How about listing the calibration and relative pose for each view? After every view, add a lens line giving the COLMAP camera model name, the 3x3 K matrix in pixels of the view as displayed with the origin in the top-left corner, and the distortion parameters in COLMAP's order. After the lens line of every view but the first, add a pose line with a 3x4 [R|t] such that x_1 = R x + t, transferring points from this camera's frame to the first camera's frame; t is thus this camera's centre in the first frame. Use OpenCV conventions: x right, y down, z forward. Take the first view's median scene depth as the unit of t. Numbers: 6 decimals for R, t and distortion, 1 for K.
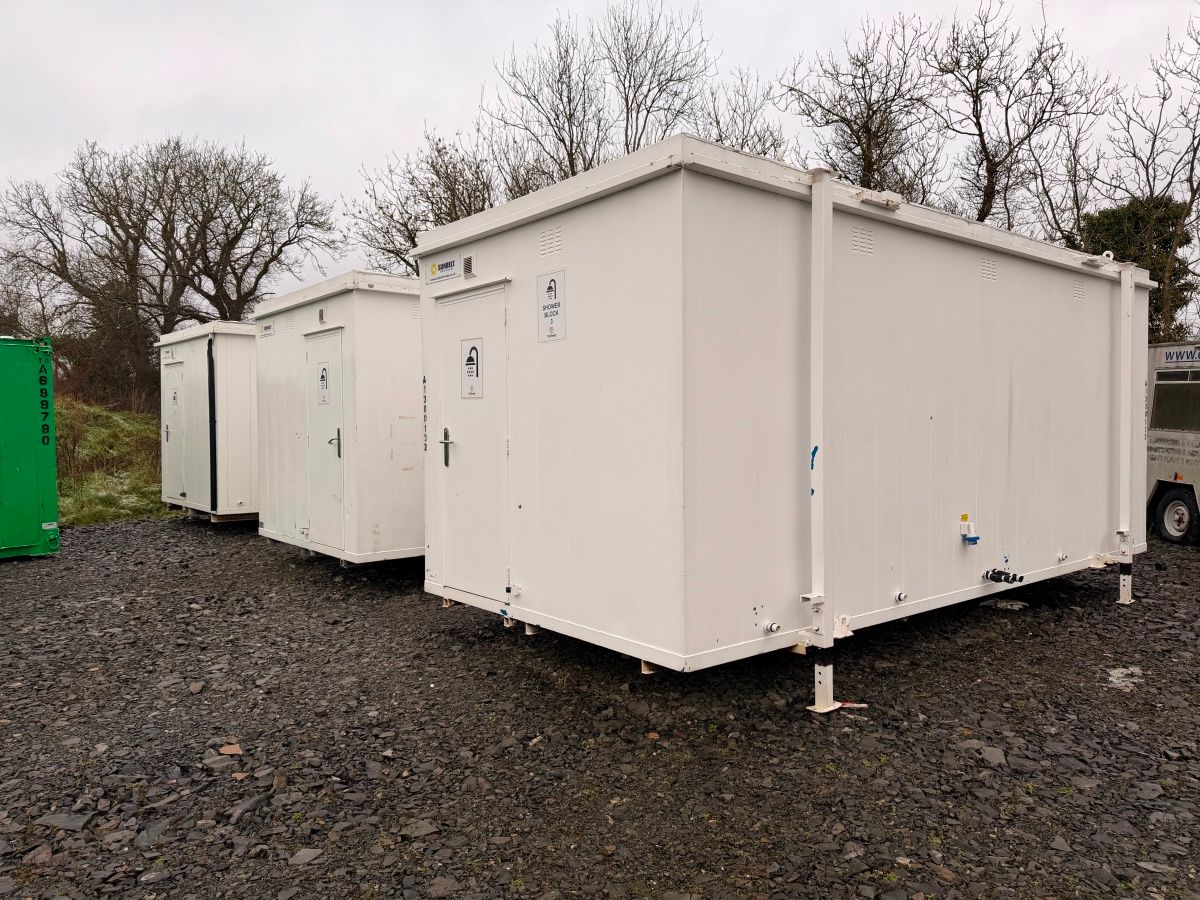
lens RADIAL K [[838.0, 0, 606.6], [0, 838.0, 461.3], [0, 0, 1]] dist [0.040491, -0.045021]
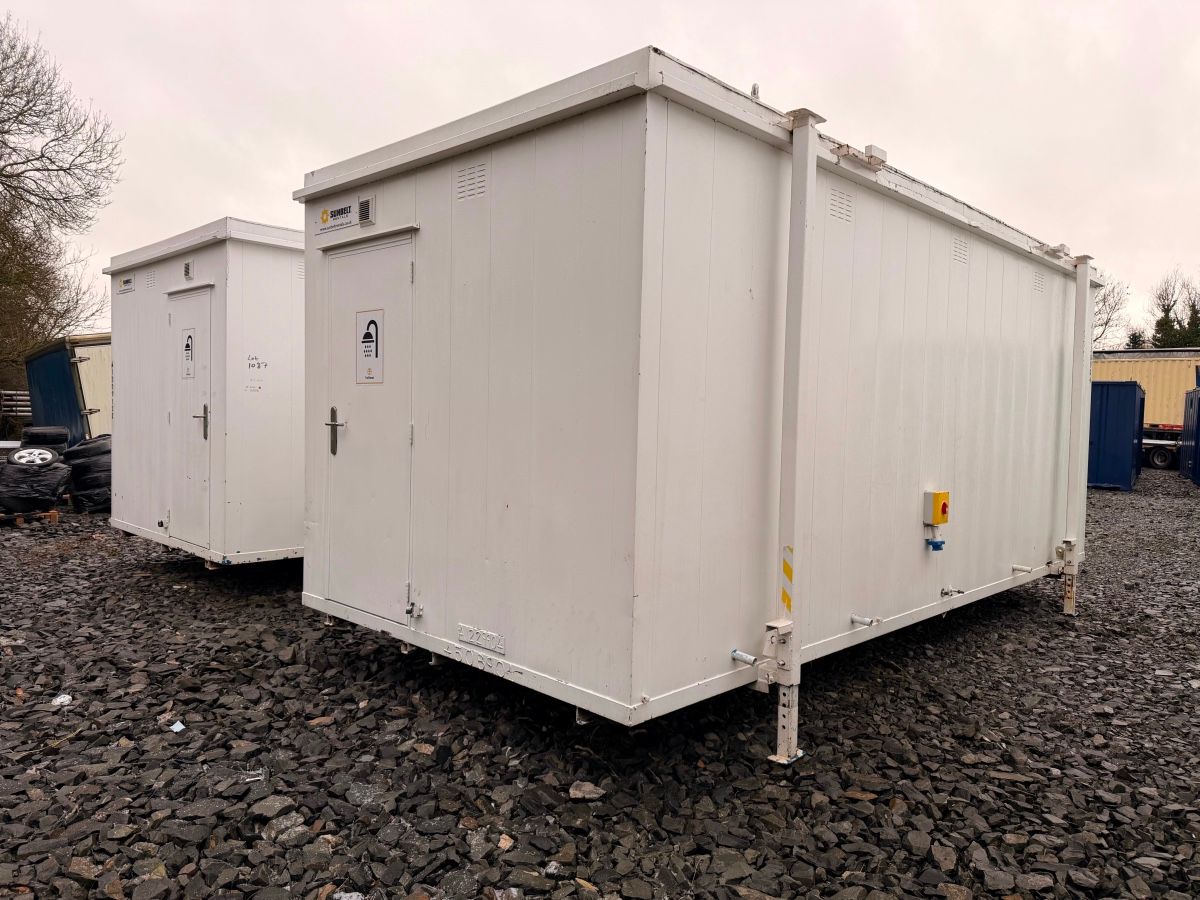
lens RADIAL K [[838.0, 0, 602.7], [0, 838.0, 462.6], [0, 0, 1]] dist [0.040491, -0.045021]
pose [[0.993446, 0.029462, 0.110438, -0.019129], [-0.029821, 0.999554, 0.001597, 0.003705], [-0.110342, -0.004880, 0.993882, 0.146664]]
